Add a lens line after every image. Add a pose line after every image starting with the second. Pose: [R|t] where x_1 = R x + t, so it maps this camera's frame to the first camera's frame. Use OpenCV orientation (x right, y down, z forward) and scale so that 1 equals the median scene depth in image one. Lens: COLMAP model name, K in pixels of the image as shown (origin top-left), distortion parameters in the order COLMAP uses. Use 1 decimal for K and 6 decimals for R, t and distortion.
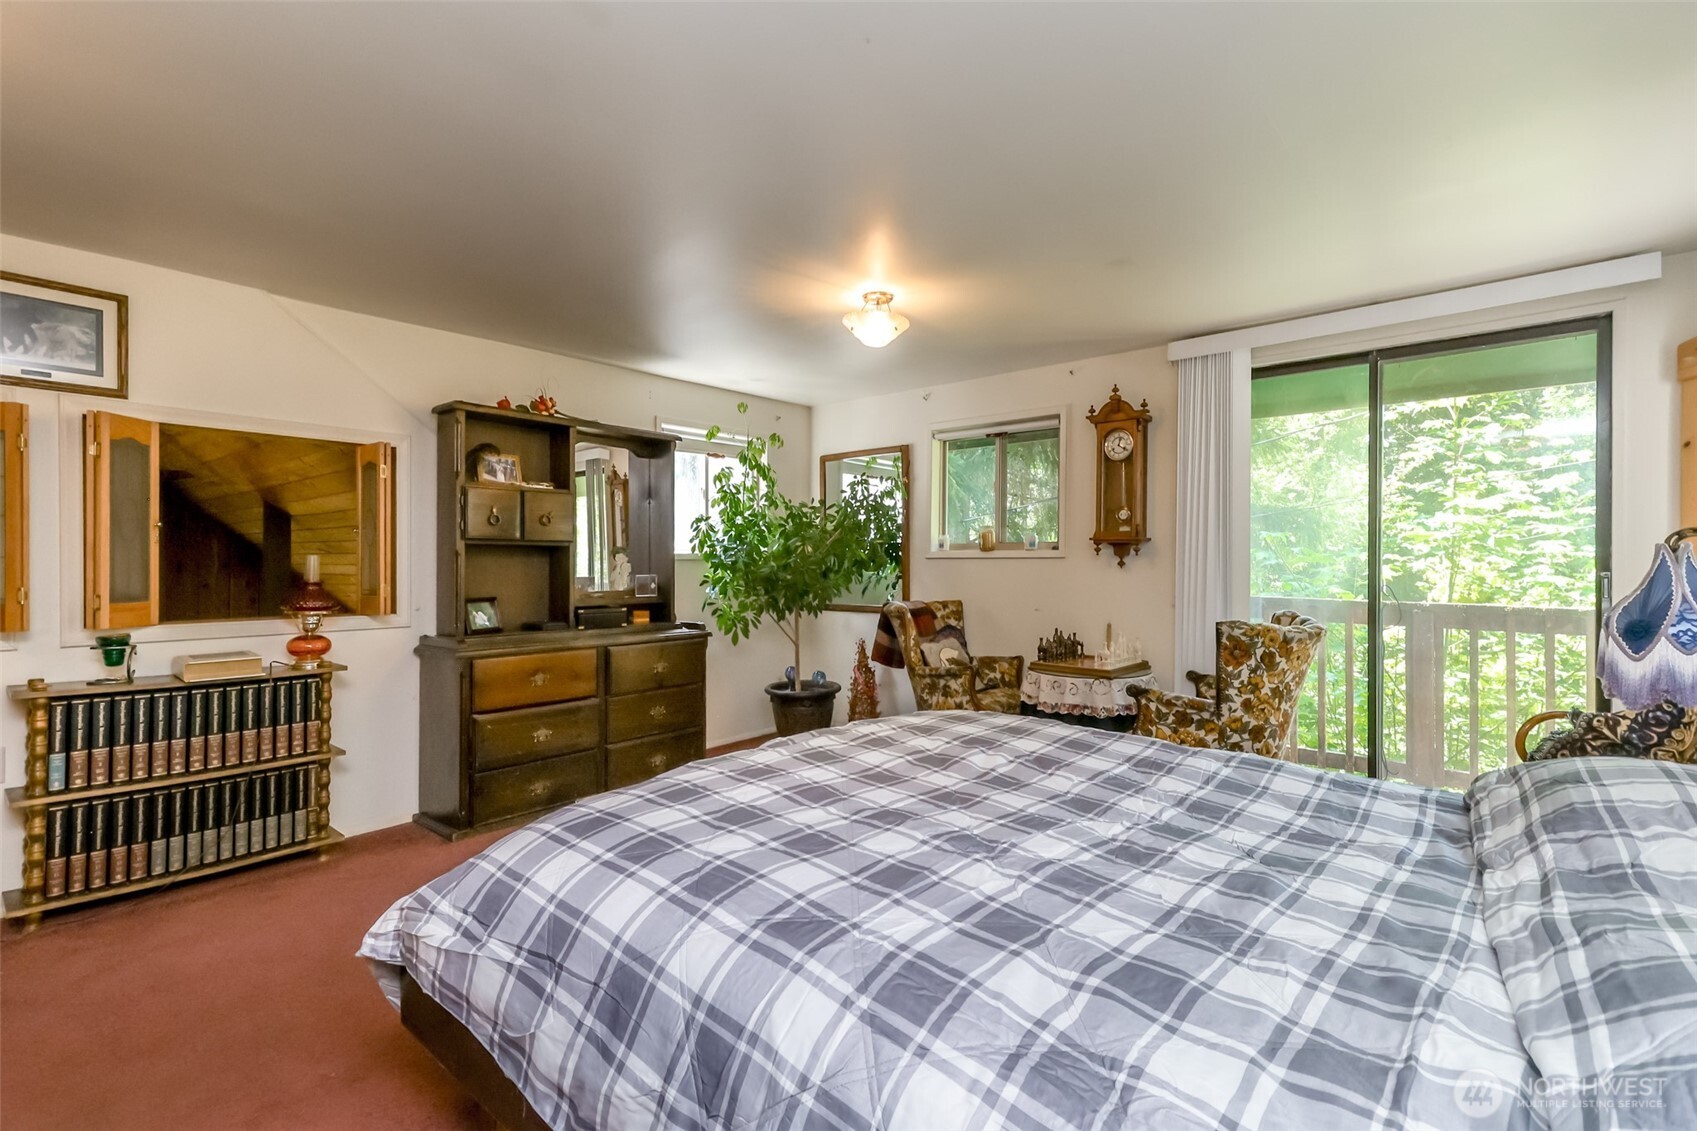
lens RADIAL K [[773.1, 0, 848.8], [0, 773.1, 556.8], [0, 0, 1]] dist [0.018115, 0.000466]
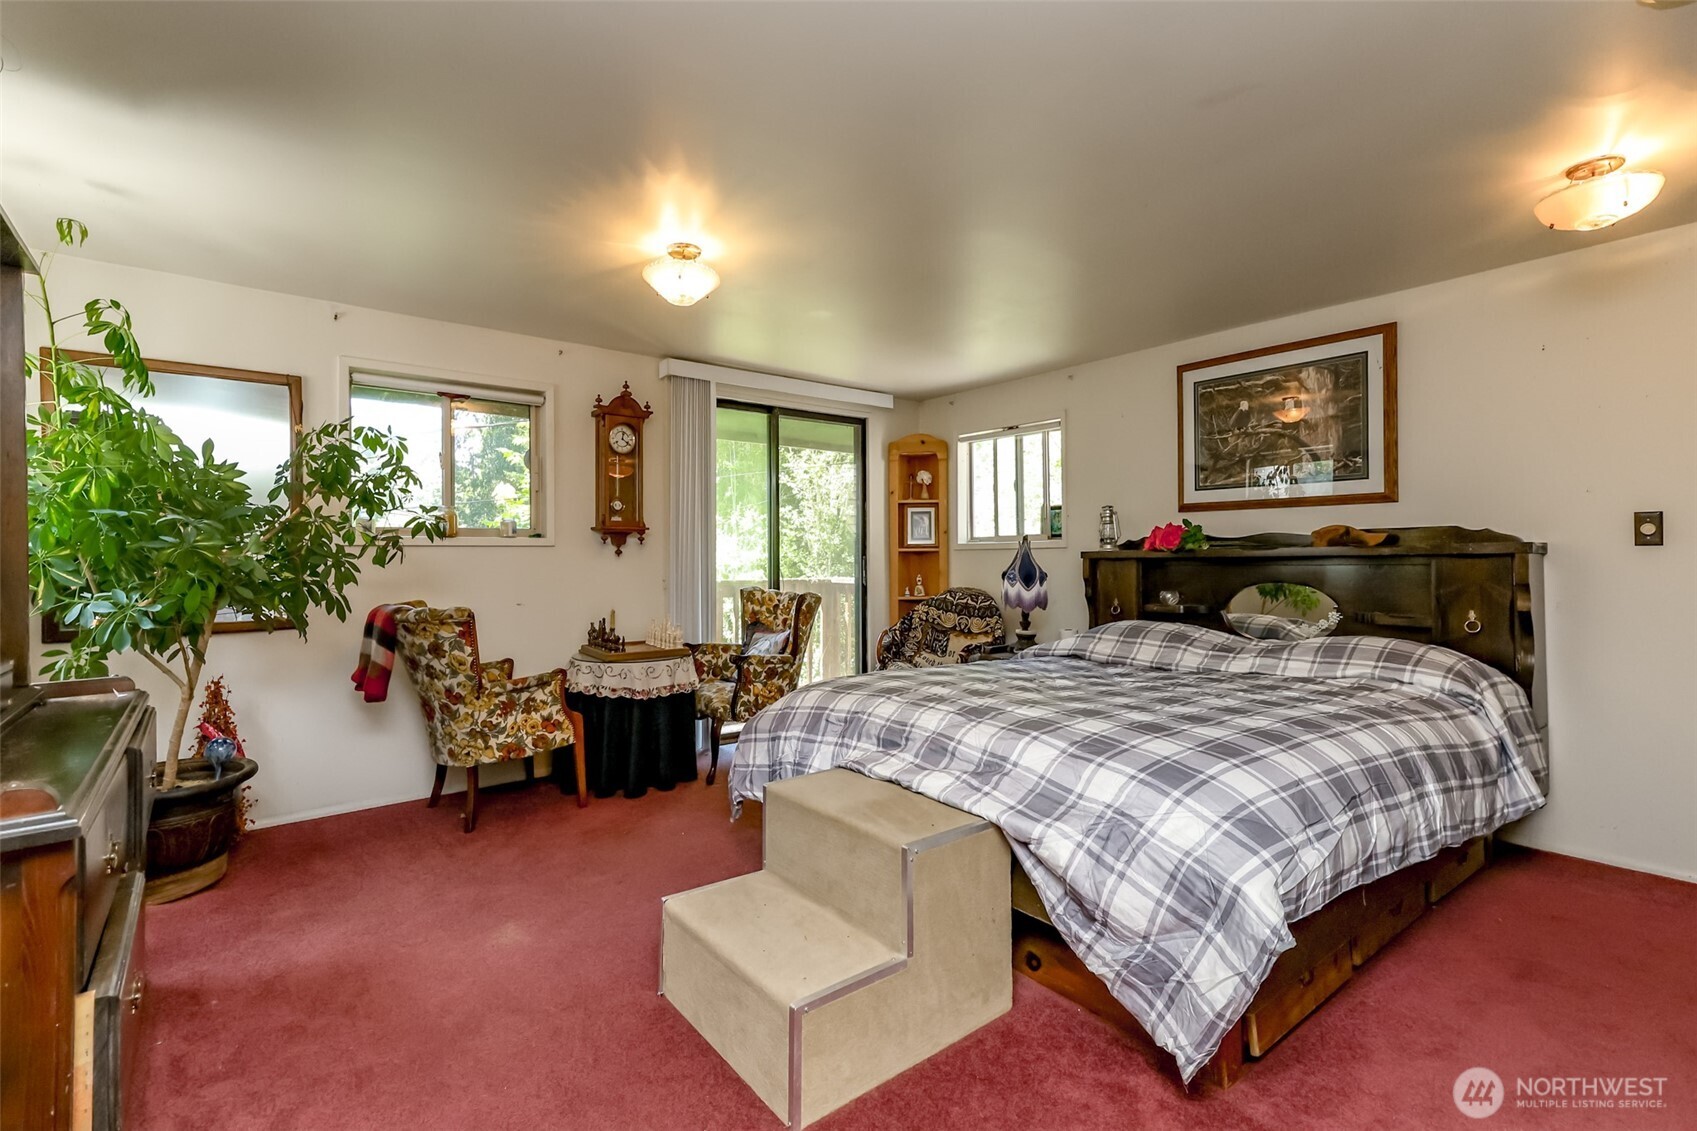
lens RADIAL K [[773.1, 0, 848.8], [0, 773.1, 556.8], [0, 0, 1]] dist [0.018115, 0.000466]
pose [[0.184076, -0.003624, 0.982905, -0.628874], [-0.001562, 0.999991, 0.003979, 0.010254], [-0.982911, -0.002267, 0.184069, 0.511872]]
